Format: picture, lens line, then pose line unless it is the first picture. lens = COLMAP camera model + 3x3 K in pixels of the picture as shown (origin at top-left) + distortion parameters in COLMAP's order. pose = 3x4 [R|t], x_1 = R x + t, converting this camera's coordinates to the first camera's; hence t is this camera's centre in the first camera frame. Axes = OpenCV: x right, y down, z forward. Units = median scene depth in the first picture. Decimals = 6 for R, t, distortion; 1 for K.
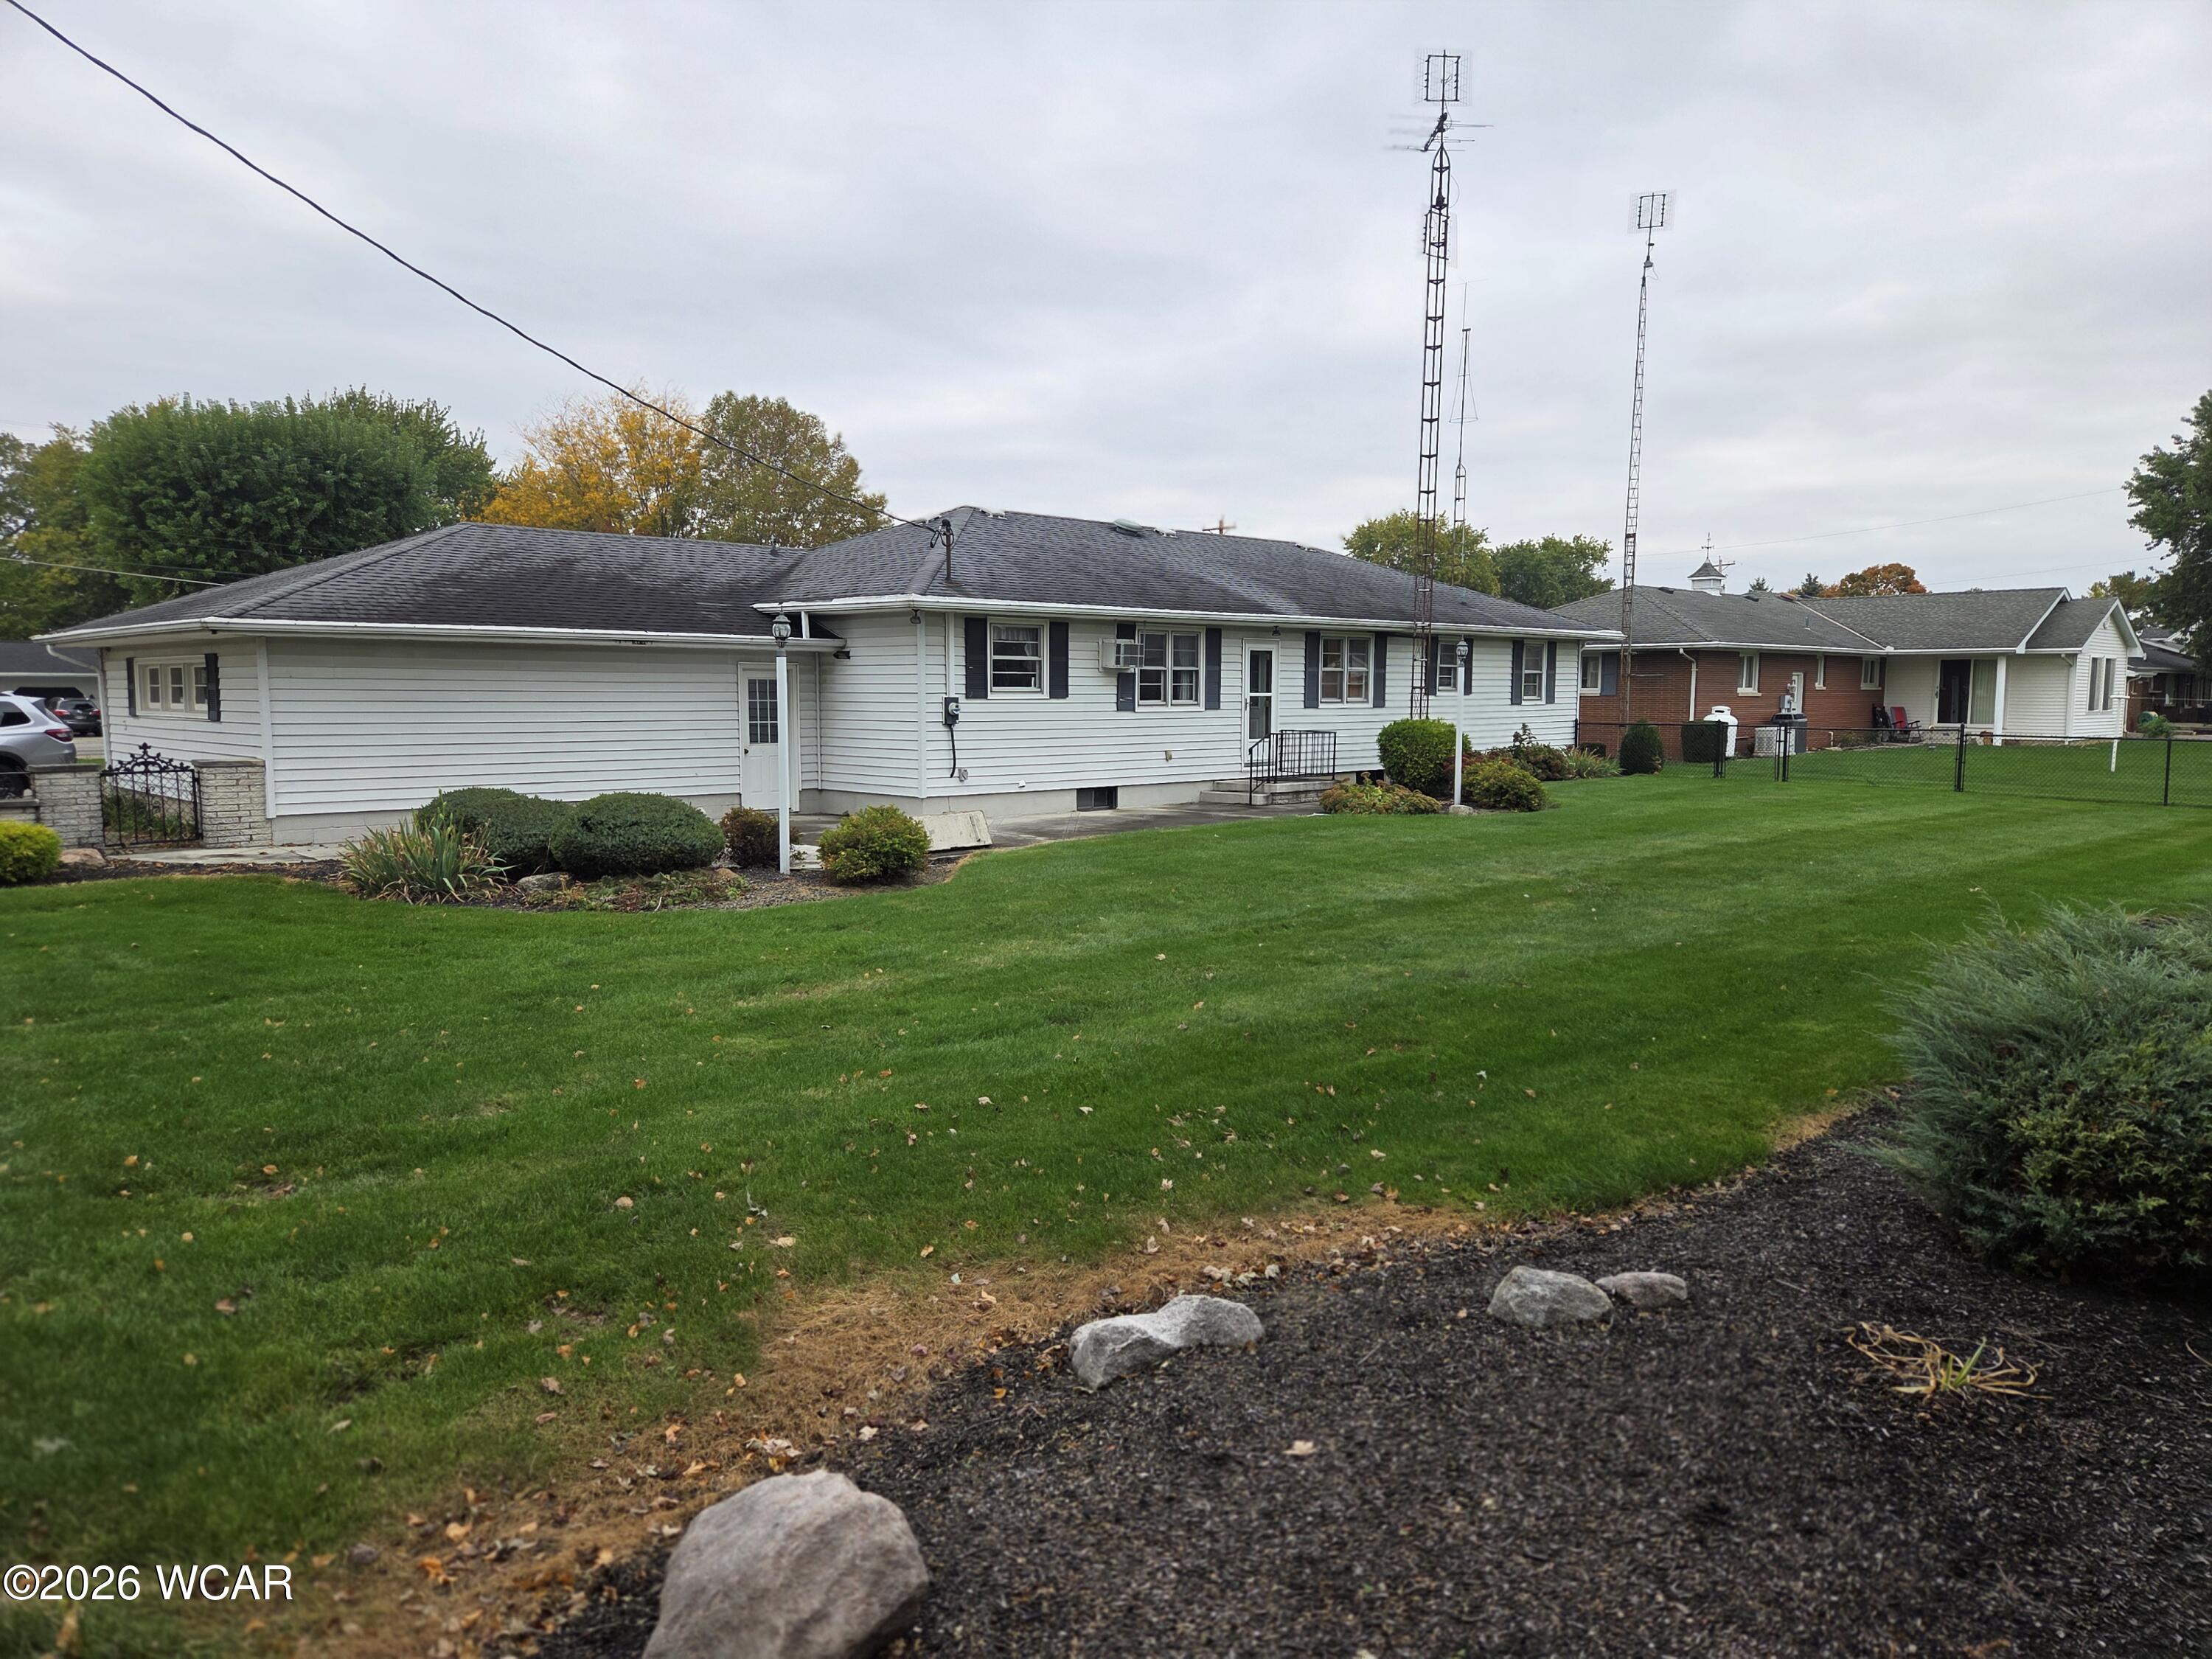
lens RADIAL K [[1593.4, 0, 1099.8], [0, 1593.4, 843.8], [0, 0, 1]] dist [0.052927, -0.020736]
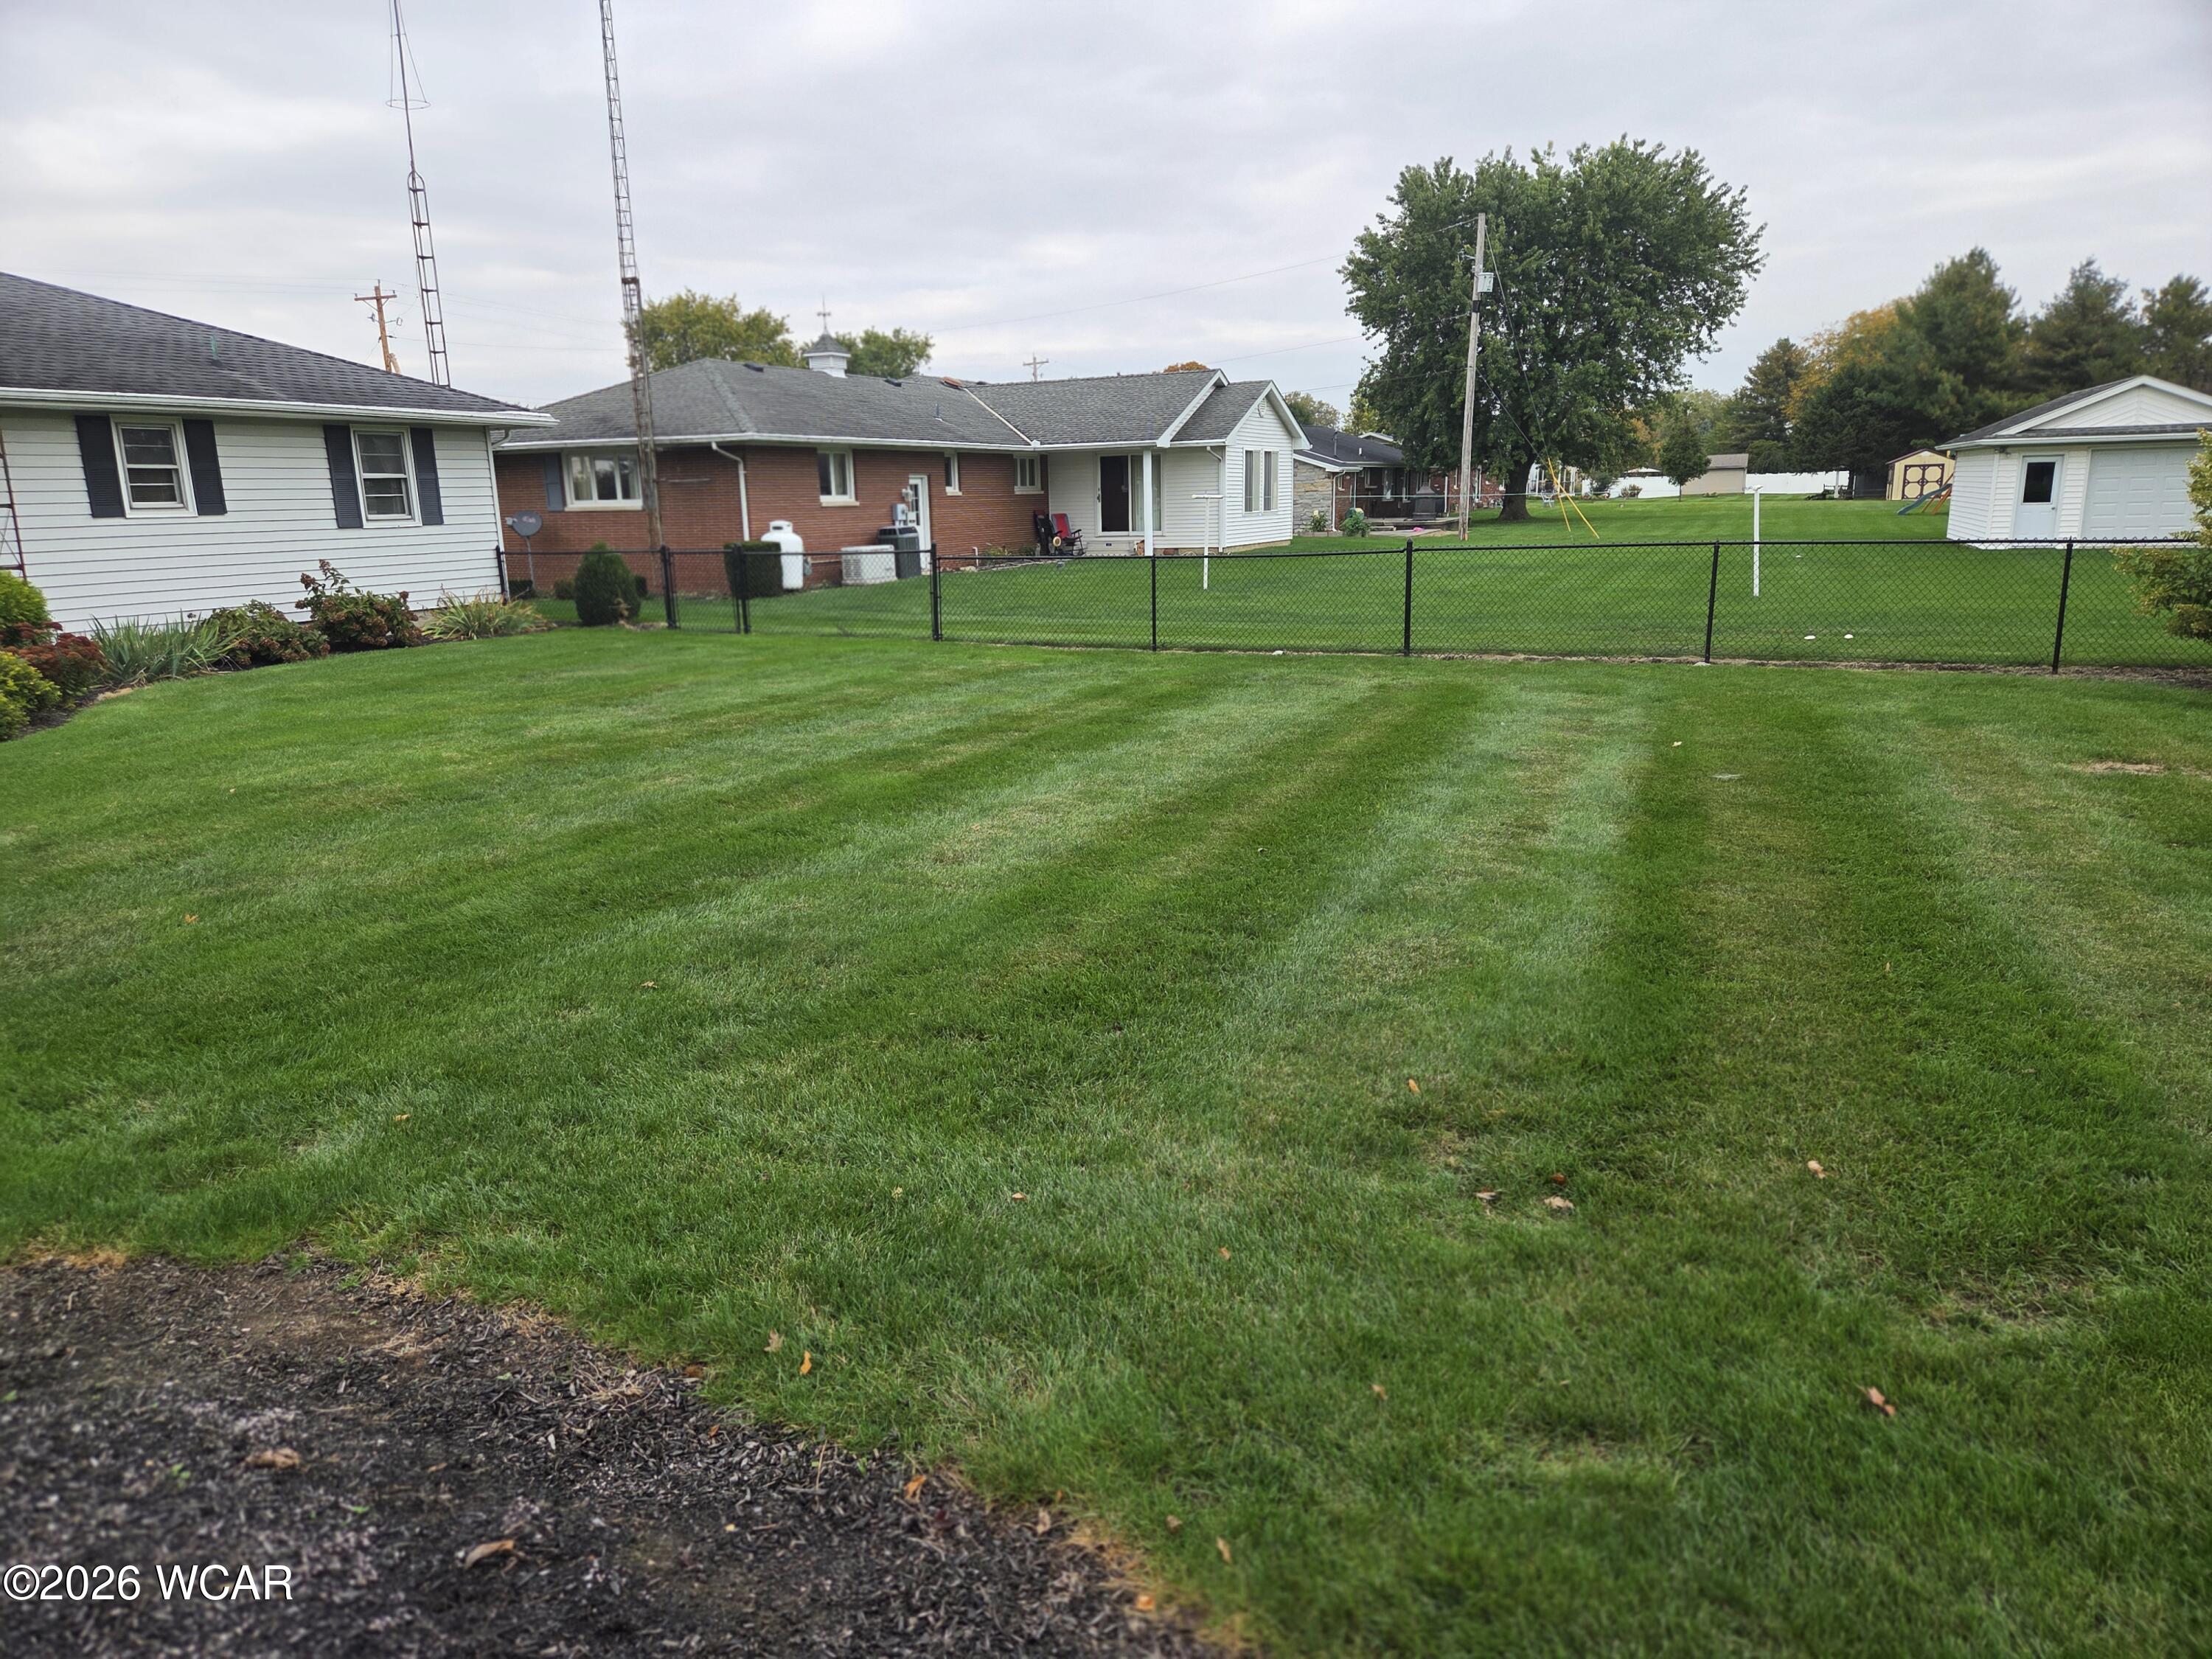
lens RADIAL K [[1492.9, 0, 1082.2], [0, 1492.9, 829.9], [0, 0, 1]] dist [0.080432, -0.057314]
pose [[0.946614, -0.093796, 0.308423, 0.321631], [0.055637, 0.989914, 0.130285, -0.028471], [-0.317533, -0.106170, 0.942285, 0.300946]]
